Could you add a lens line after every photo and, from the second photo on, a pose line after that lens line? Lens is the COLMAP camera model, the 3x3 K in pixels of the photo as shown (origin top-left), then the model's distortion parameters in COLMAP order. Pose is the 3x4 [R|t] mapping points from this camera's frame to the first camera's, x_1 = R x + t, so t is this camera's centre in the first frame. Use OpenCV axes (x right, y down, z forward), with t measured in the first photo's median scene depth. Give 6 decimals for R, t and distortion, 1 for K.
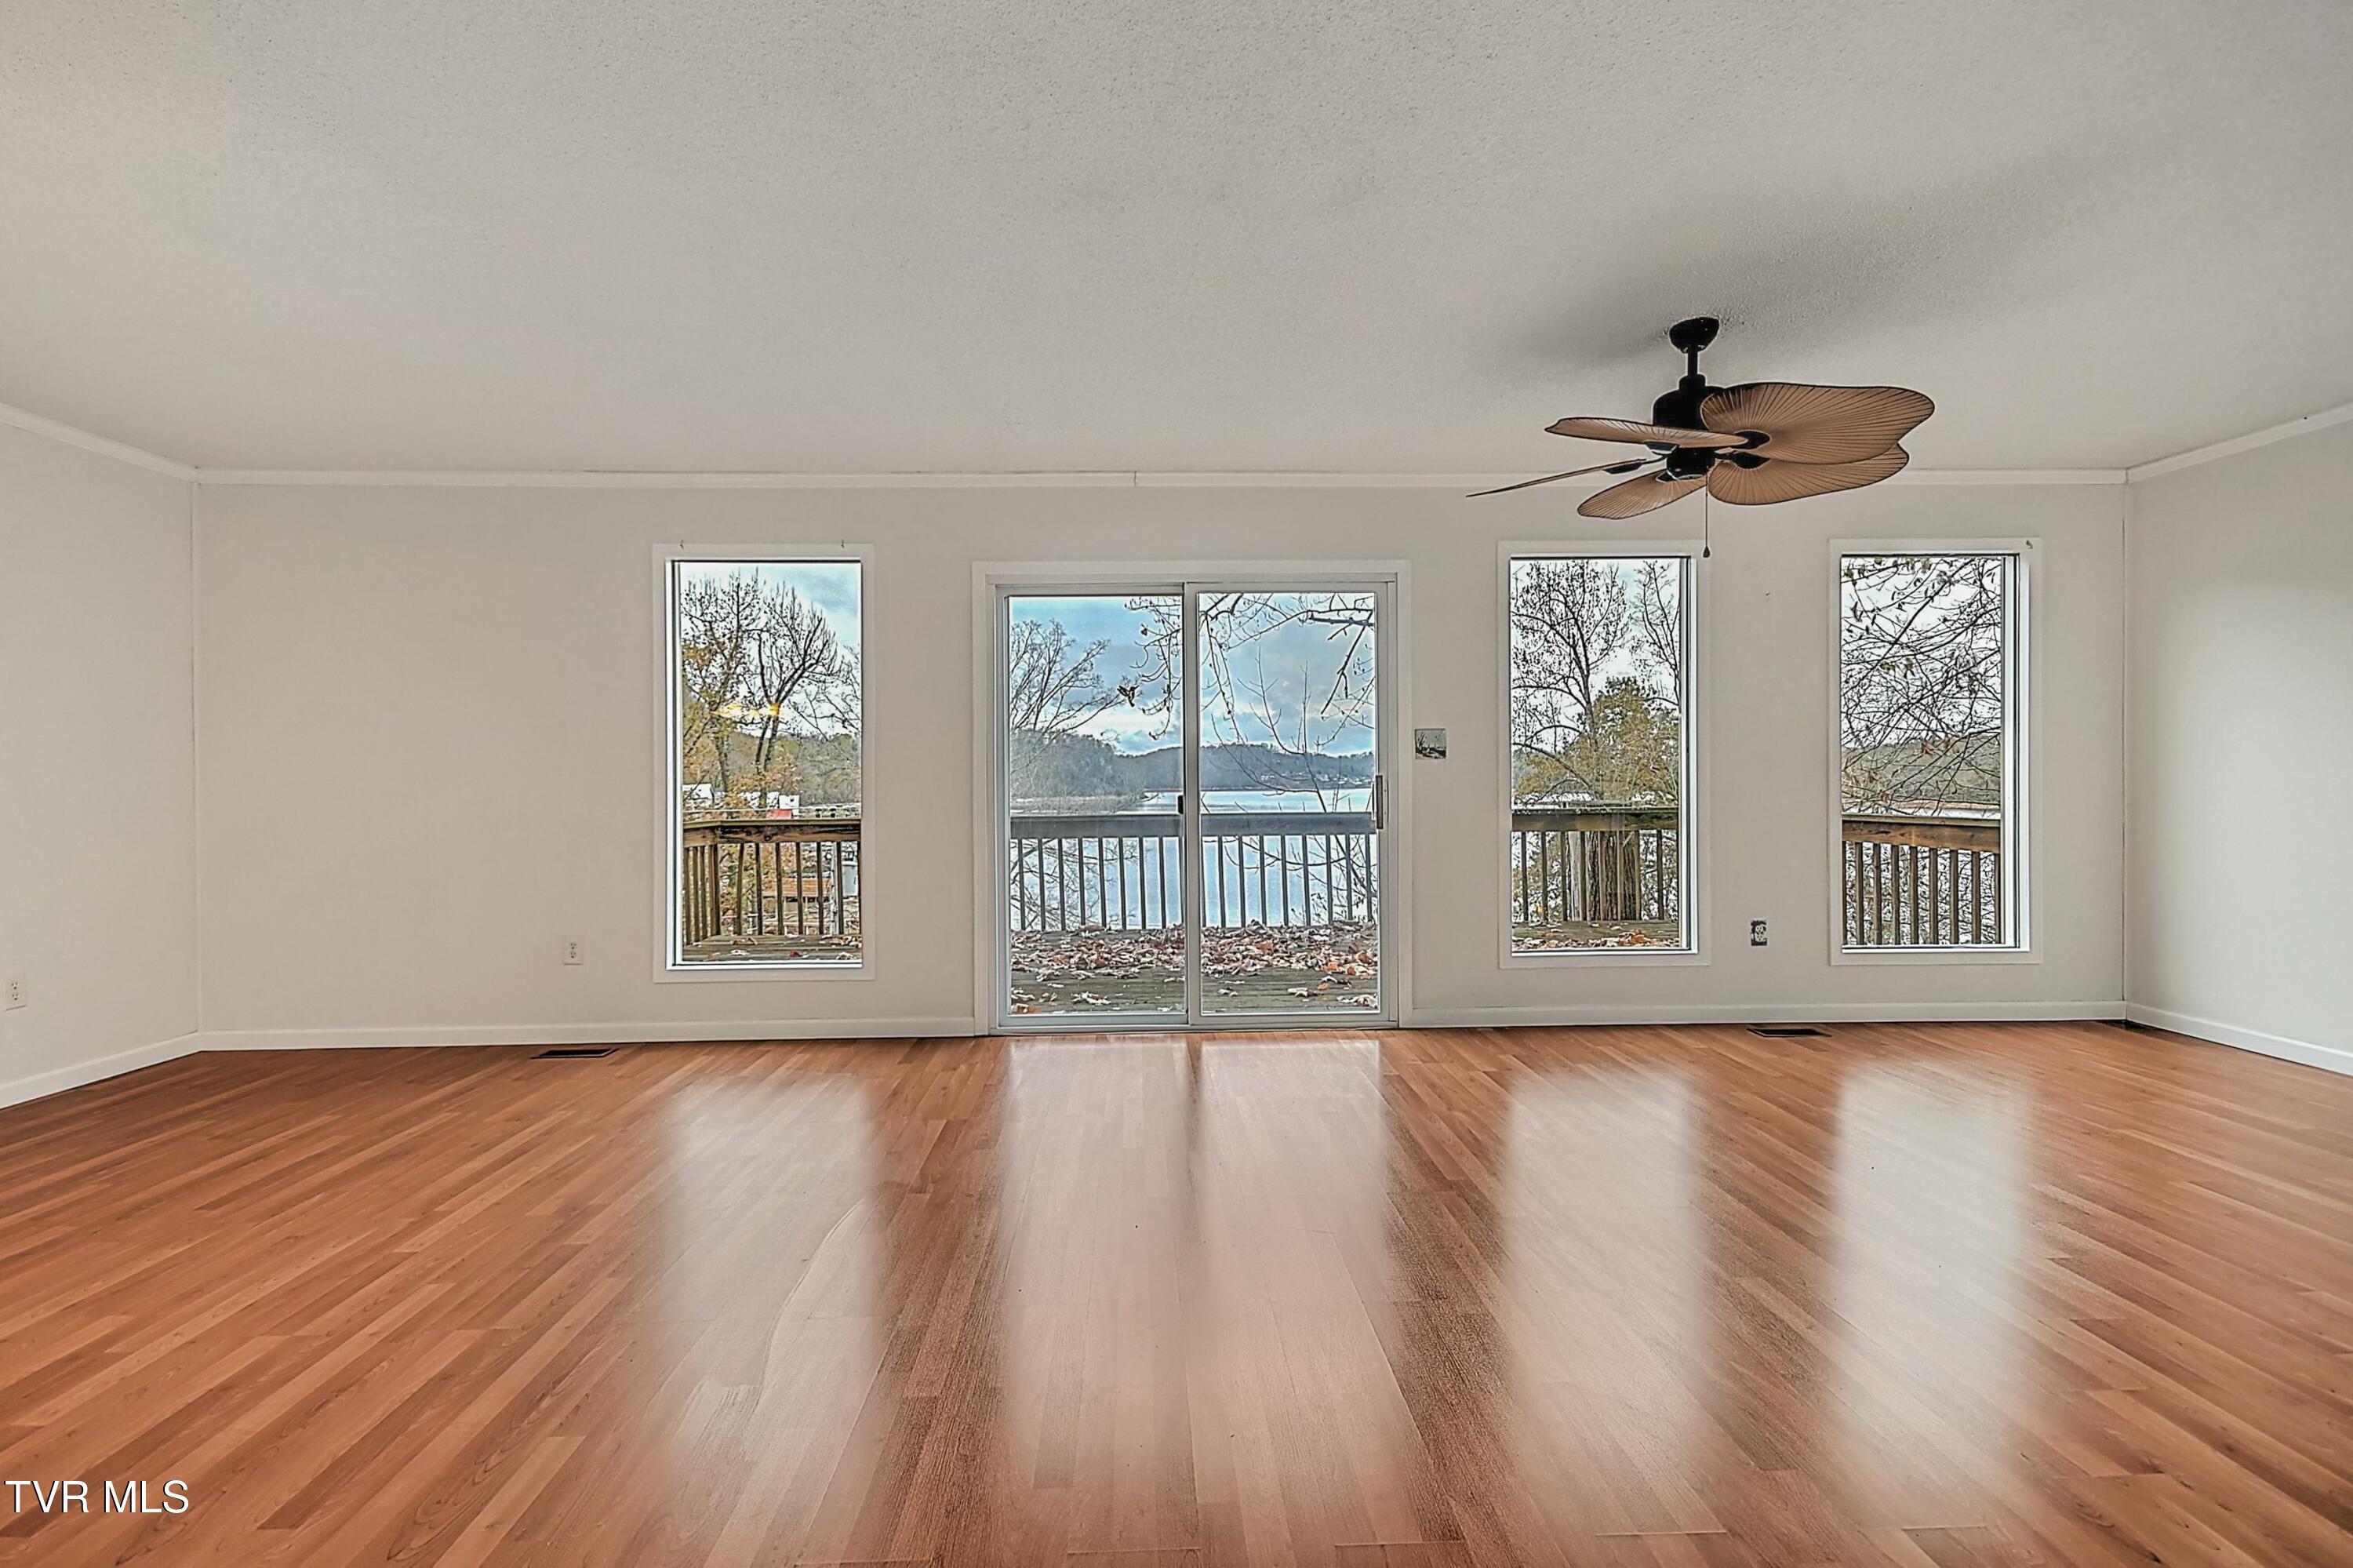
lens RADIAL K [[1060.2, 0, 1163.0], [0, 1060.2, 794.5], [0, 0, 1]] dist [0.013595, -0.000306]
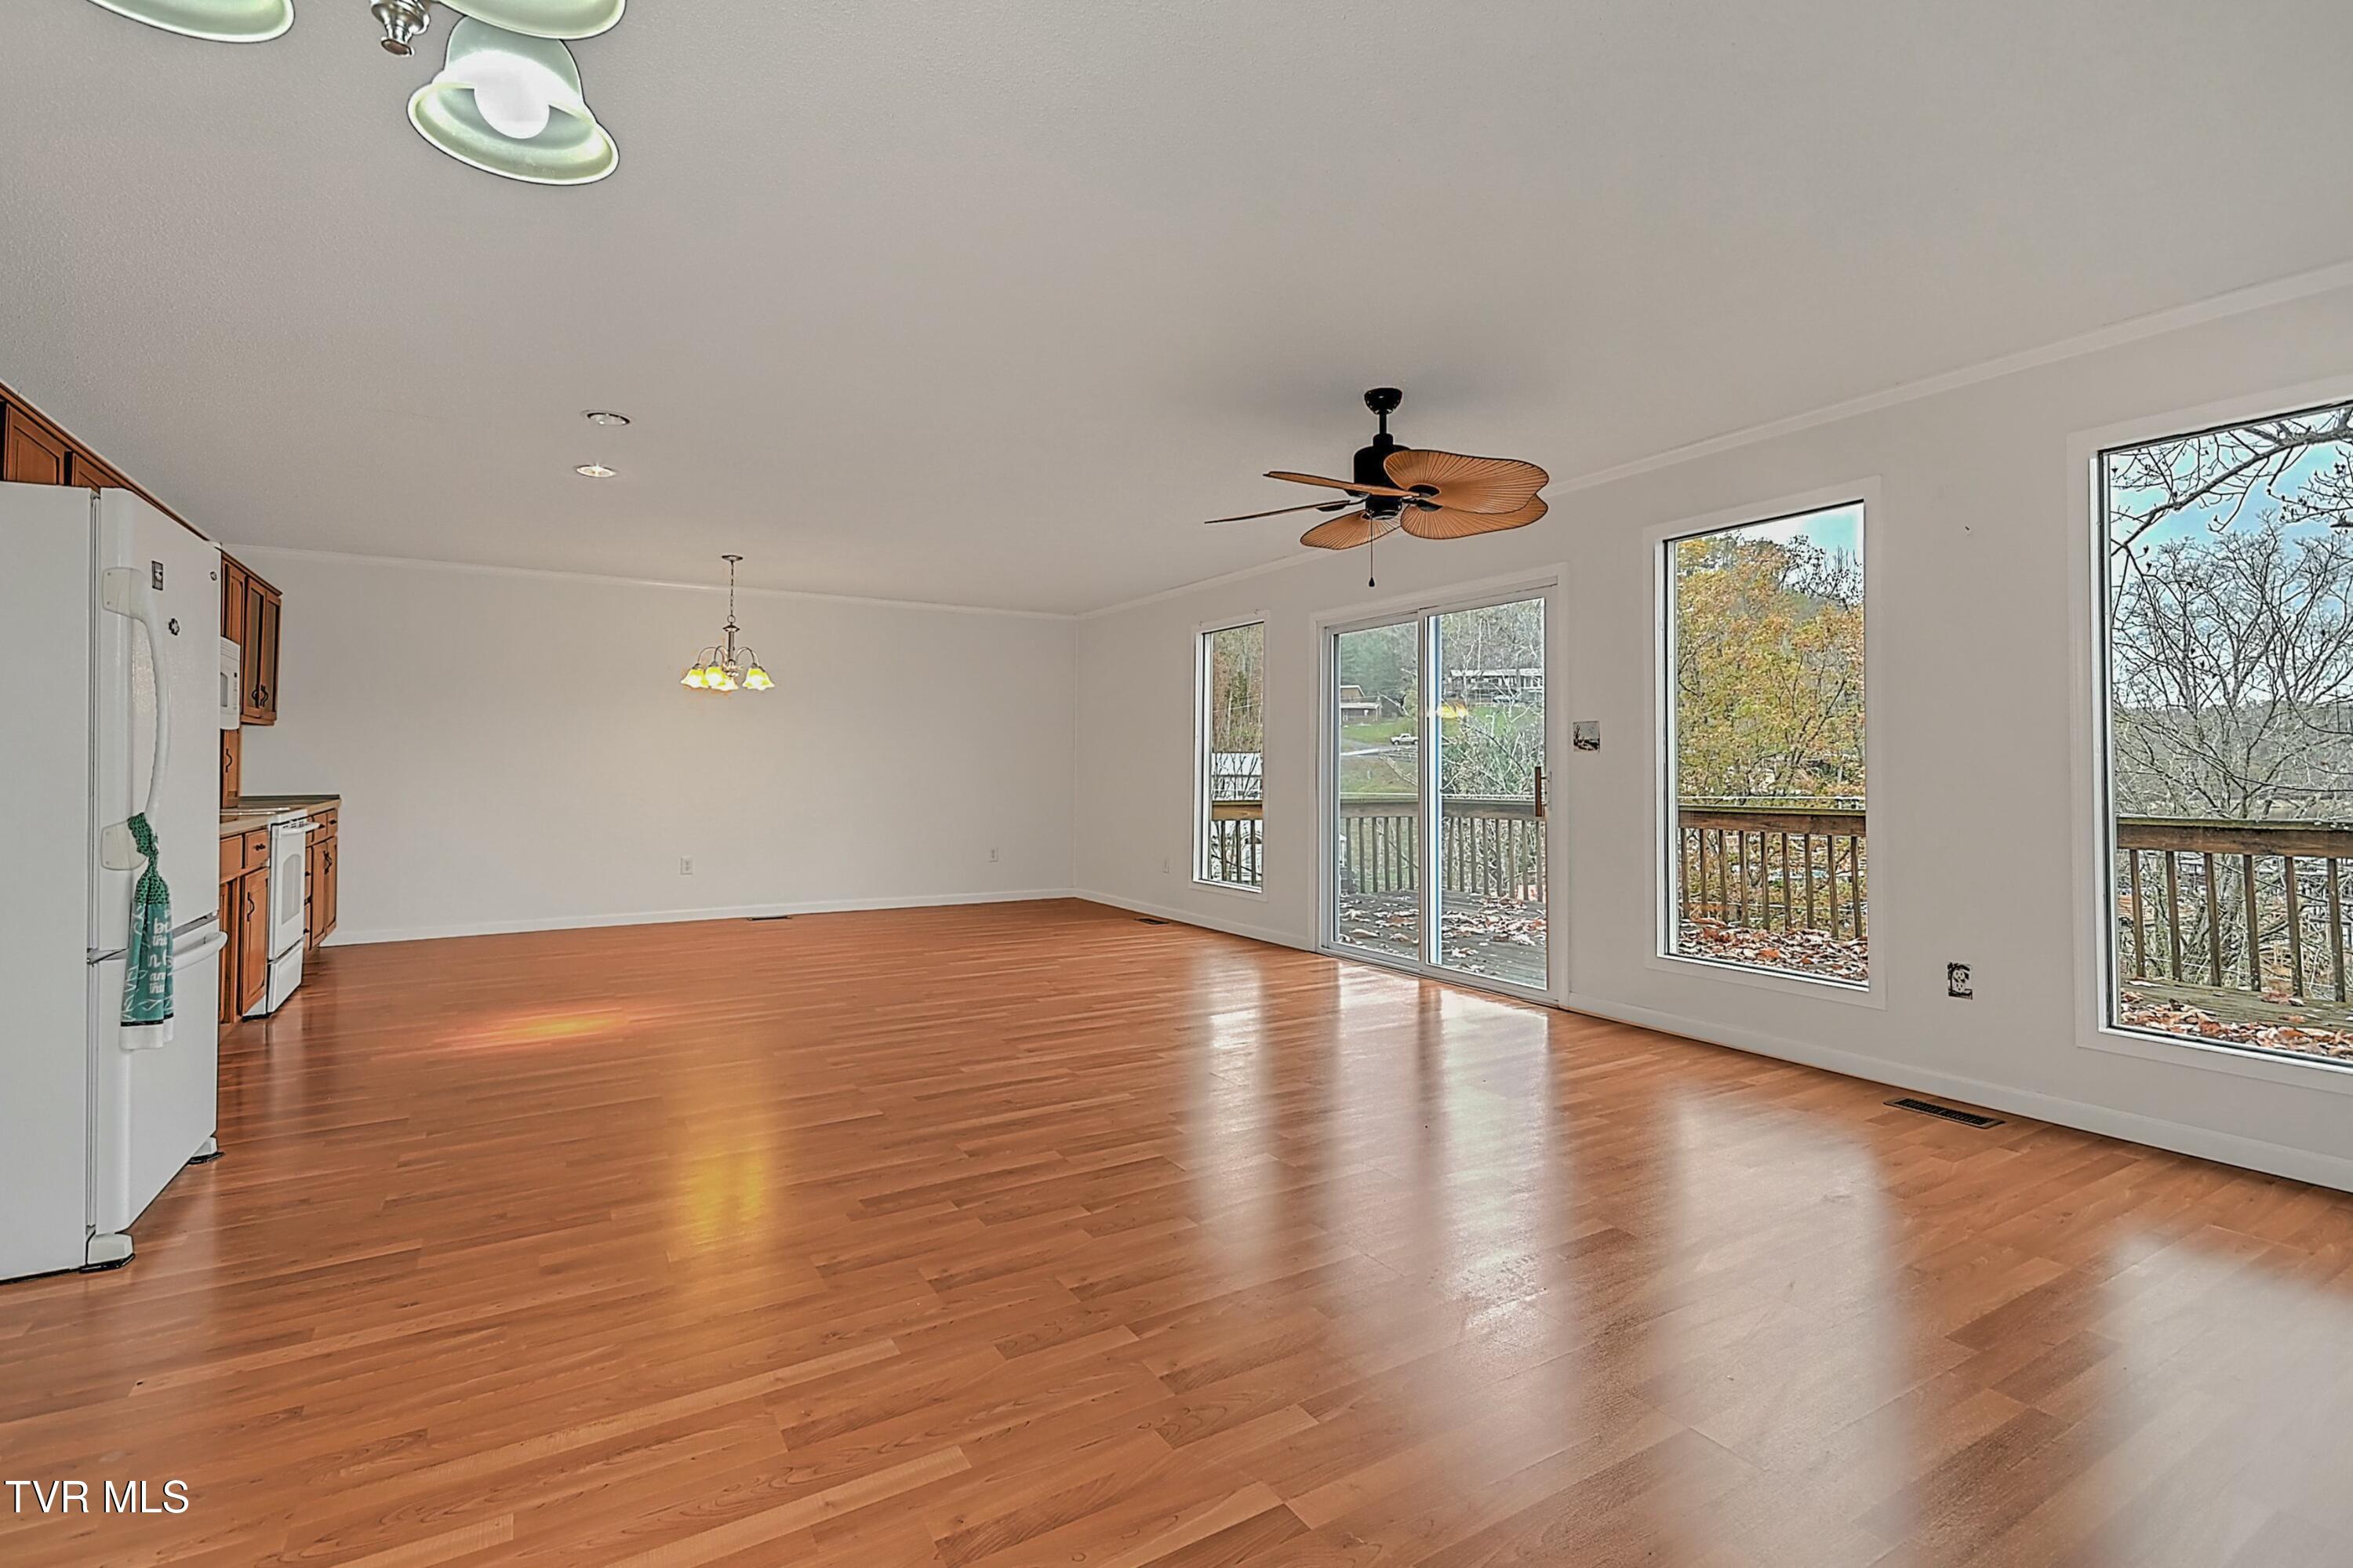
lens RADIAL K [[1072.3, 0, 1185.8], [0, 1072.3, 766.2], [0, 0, 1]] dist [0.010151, -0.000242]
pose [[0.498697, 0.007773, -0.866742, 0.961308], [-0.019639, 0.999804, -0.002333, -0.009034], [0.866554, 0.018186, 0.498752, 0.145749]]
